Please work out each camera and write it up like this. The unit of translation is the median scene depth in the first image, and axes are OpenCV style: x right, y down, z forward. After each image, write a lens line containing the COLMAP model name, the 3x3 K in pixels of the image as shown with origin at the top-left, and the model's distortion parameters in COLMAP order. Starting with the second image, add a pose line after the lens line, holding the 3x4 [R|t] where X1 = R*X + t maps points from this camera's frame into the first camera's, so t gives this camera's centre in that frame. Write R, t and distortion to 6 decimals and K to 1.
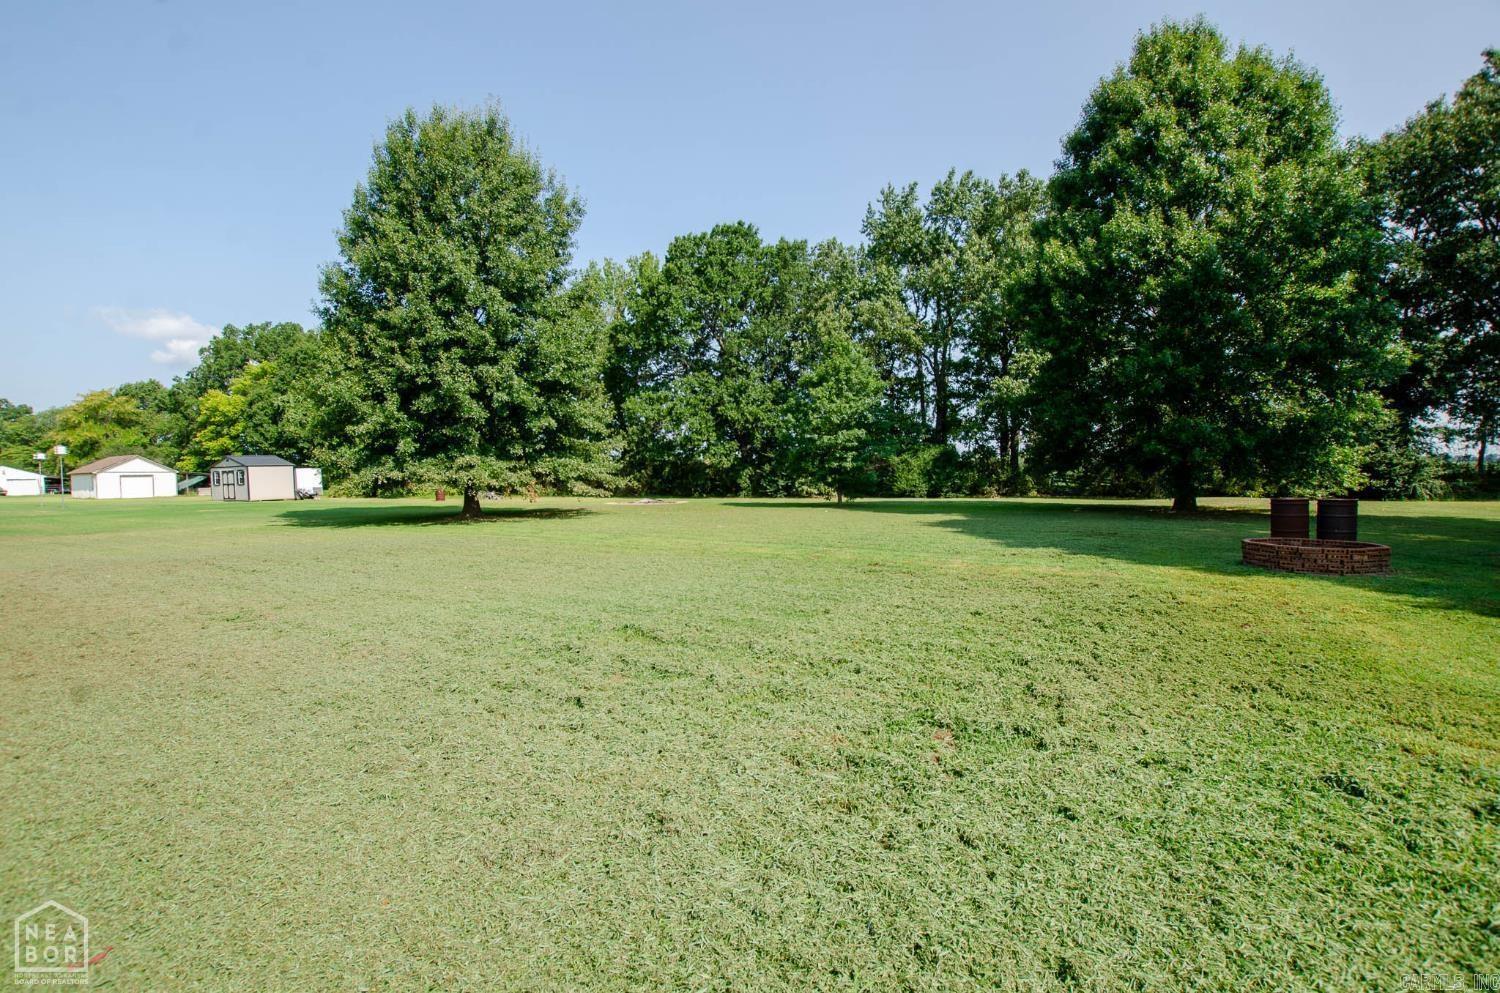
lens RADIAL K [[667.7, 0, 750.0], [0, 667.7, 496.5], [0, 0, 1]] dist [-0.000907, -0.000054]
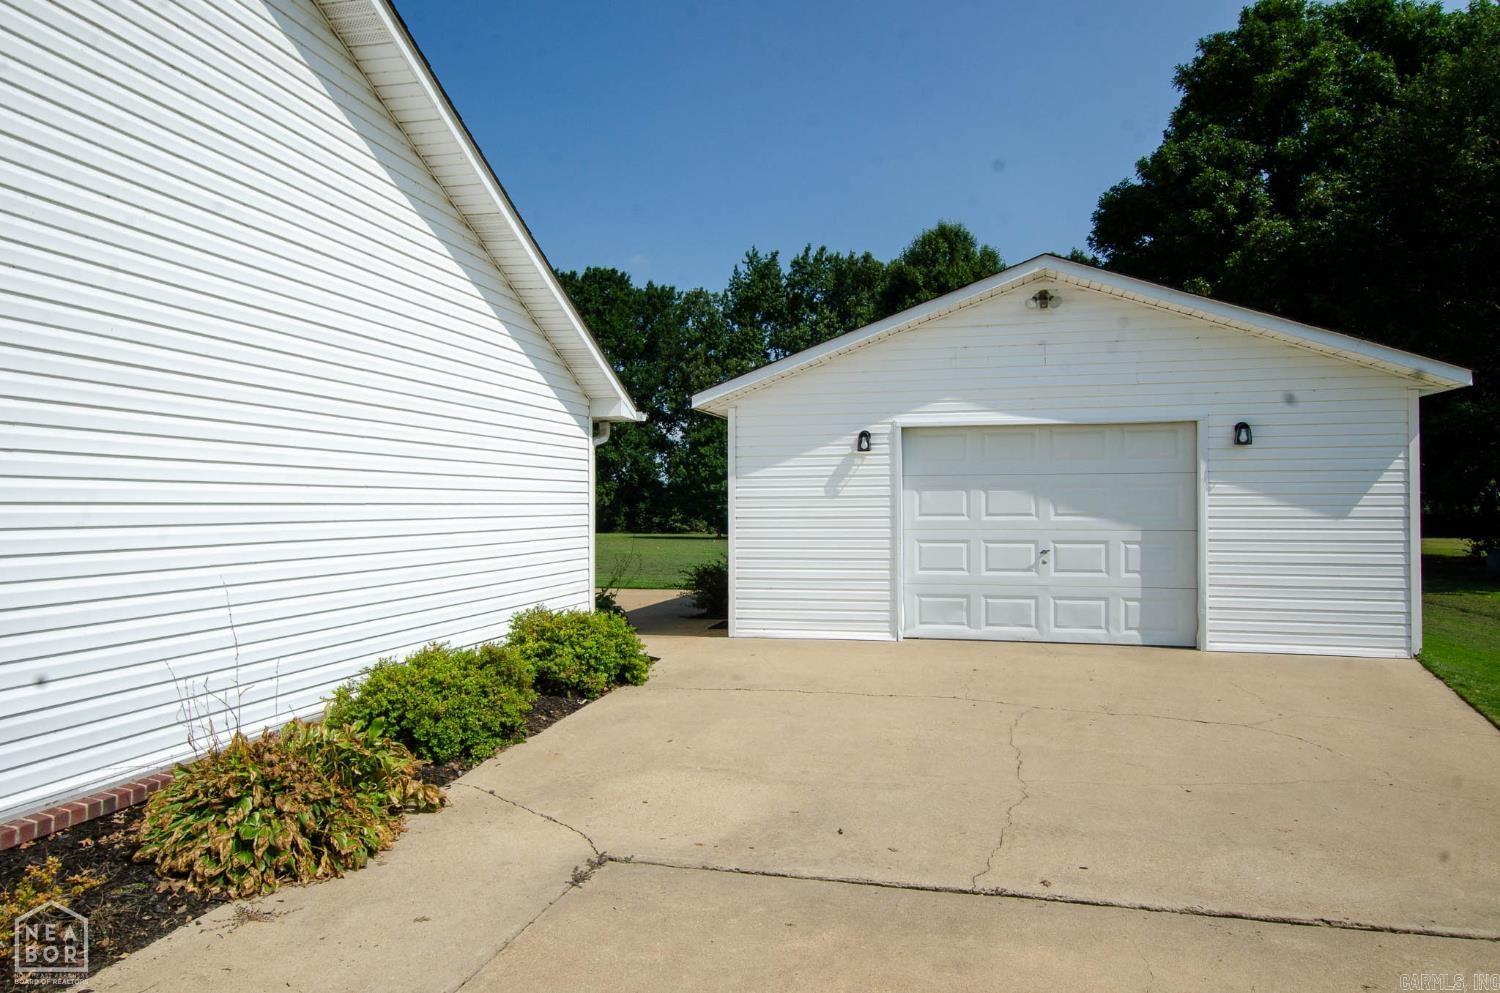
lens RADIAL K [[912.3, 0, 750.0], [0, 912.3, 496.5], [0, 0, 1]] dist [-0.002266, -0.000562]
pose [[0.974641, 0.017955, 0.223053, -0.129345], [-0.007913, 0.998918, -0.045833, 0.007908], [-0.223635, 0.042906, 0.973728, -0.458828]]
